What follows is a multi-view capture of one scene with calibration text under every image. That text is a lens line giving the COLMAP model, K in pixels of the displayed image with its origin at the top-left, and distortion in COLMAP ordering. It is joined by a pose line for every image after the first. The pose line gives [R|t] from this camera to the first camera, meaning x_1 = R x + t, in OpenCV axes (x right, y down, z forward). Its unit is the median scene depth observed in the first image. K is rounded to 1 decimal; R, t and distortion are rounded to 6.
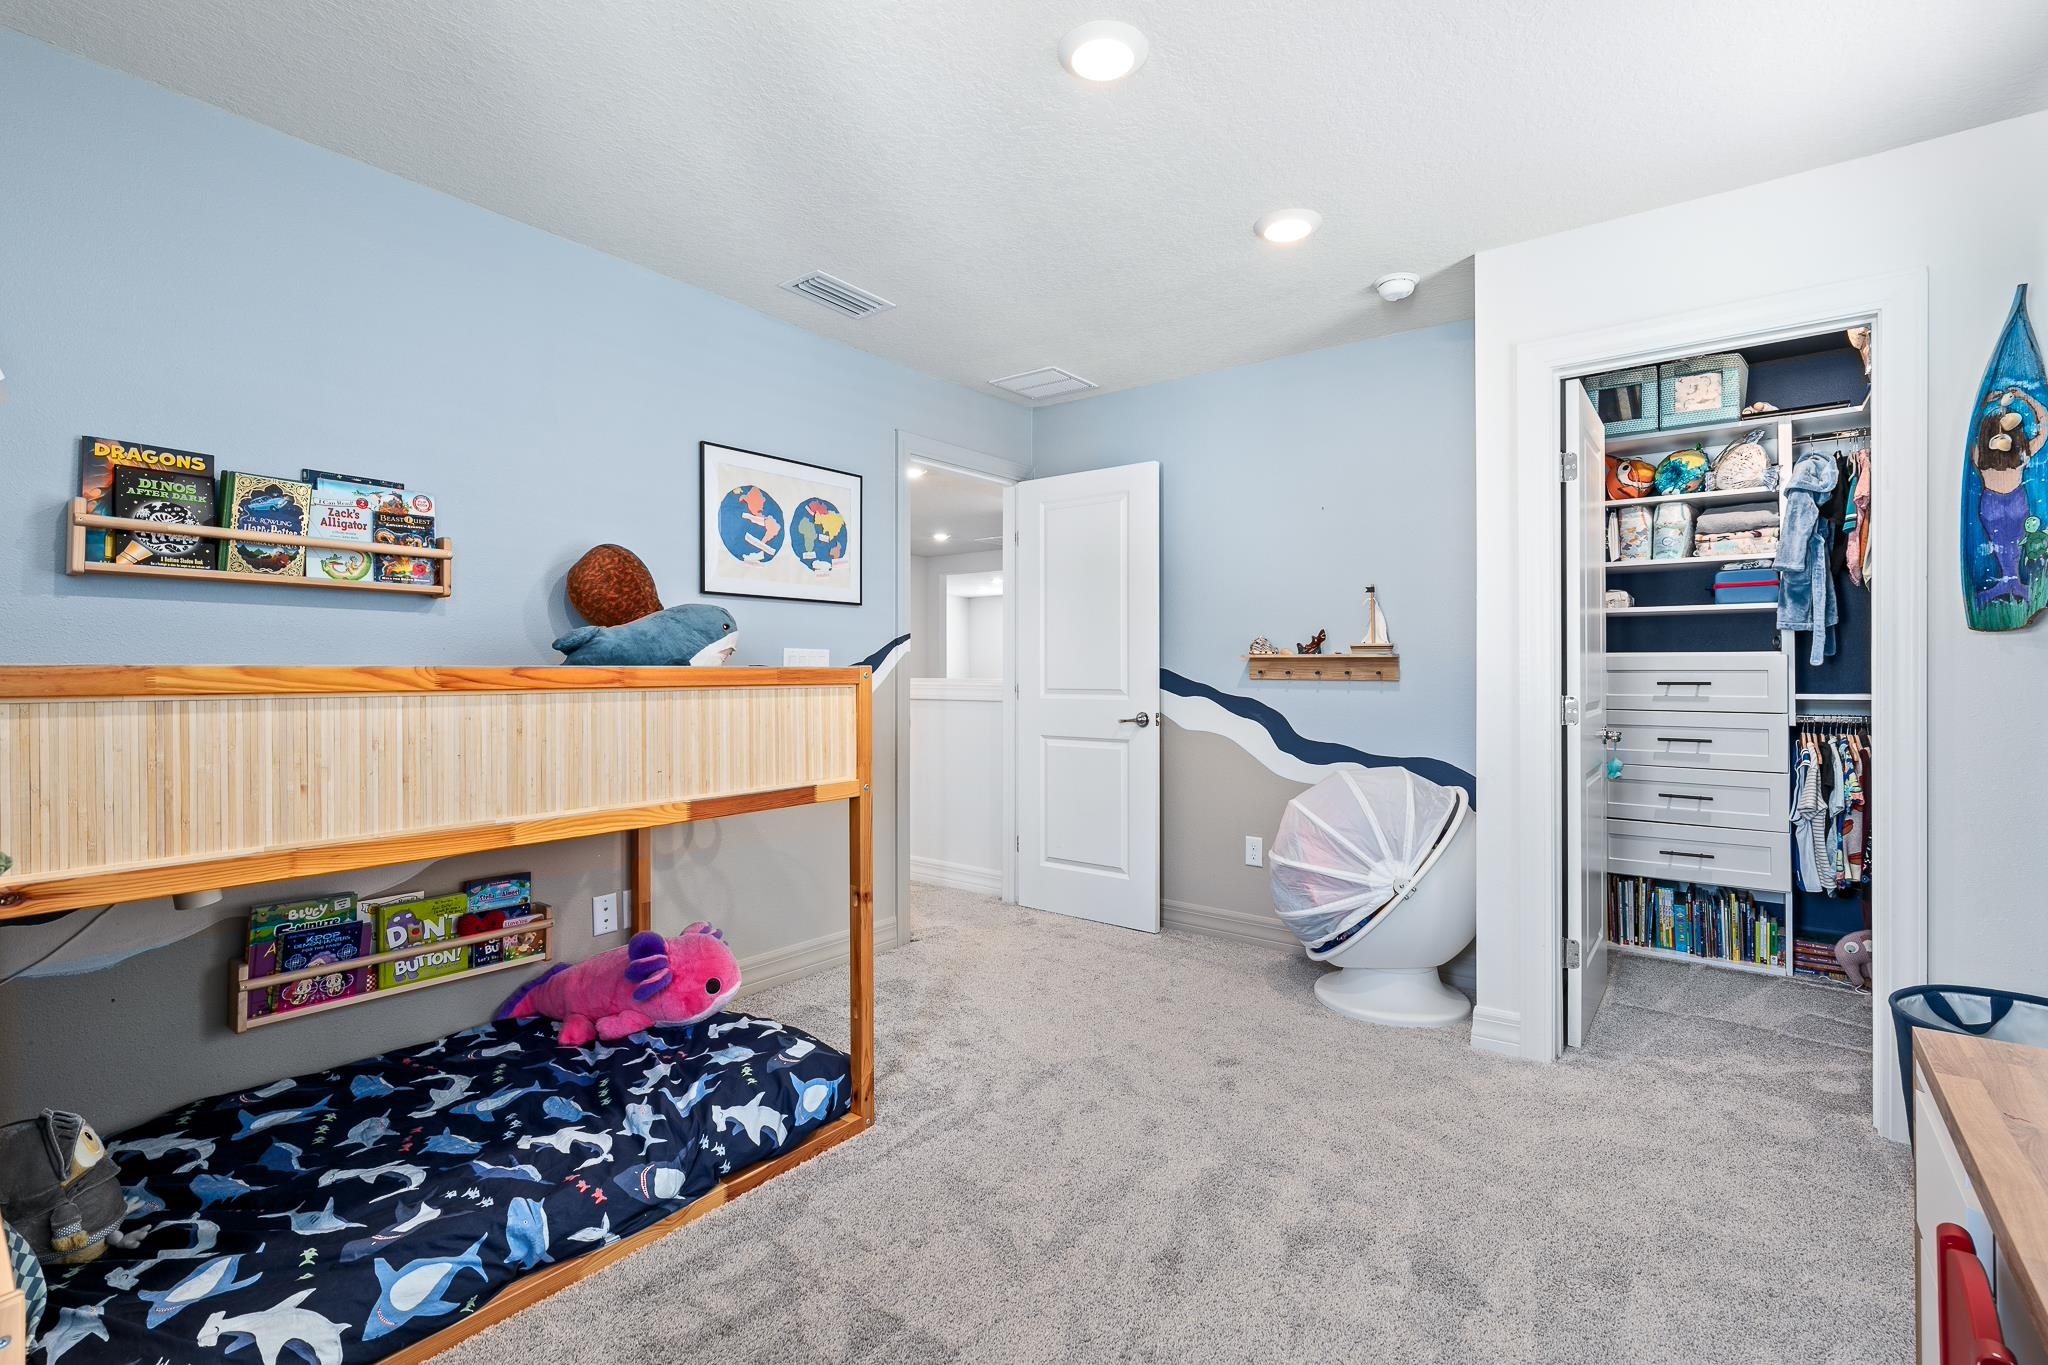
lens RADIAL K [[914.0, 0, 1031.6], [0, 914.0, 679.9], [0, 0, 1]] dist [-0.000870, -0.000299]
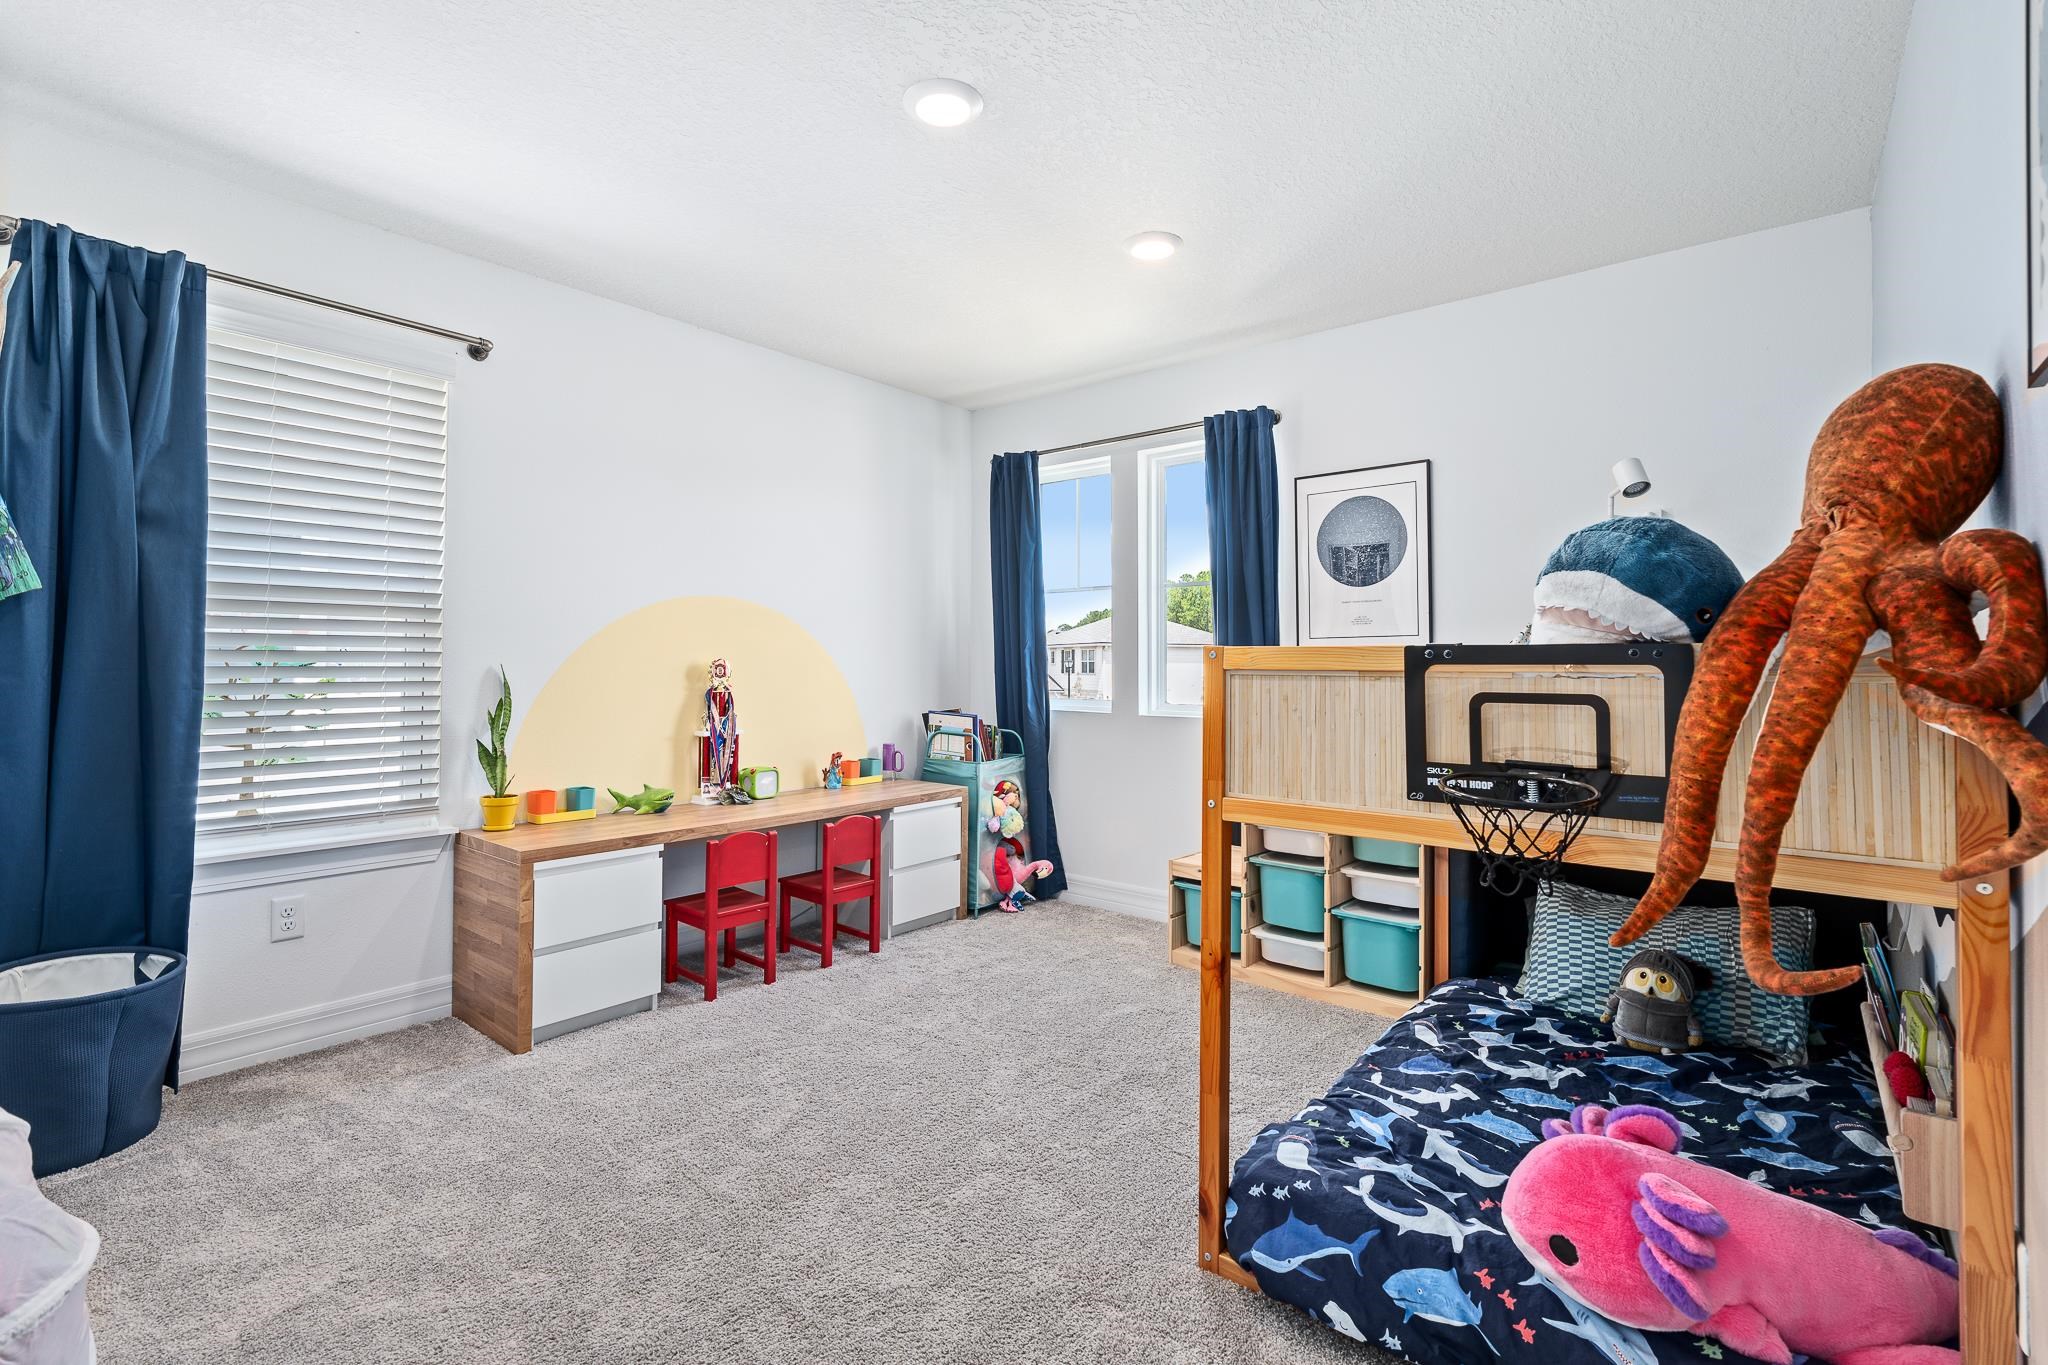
lens RADIAL K [[914.0, 0, 1031.6], [0, 914.0, 679.9], [0, 0, 1]] dist [-0.000870, -0.000299]
pose [[-0.999758, -0.001454, 0.021931, -0.059913], [-0.001410, 0.999997, 0.002021, 0.011529], [-0.021934, 0.001990, -0.999757, 2.082286]]
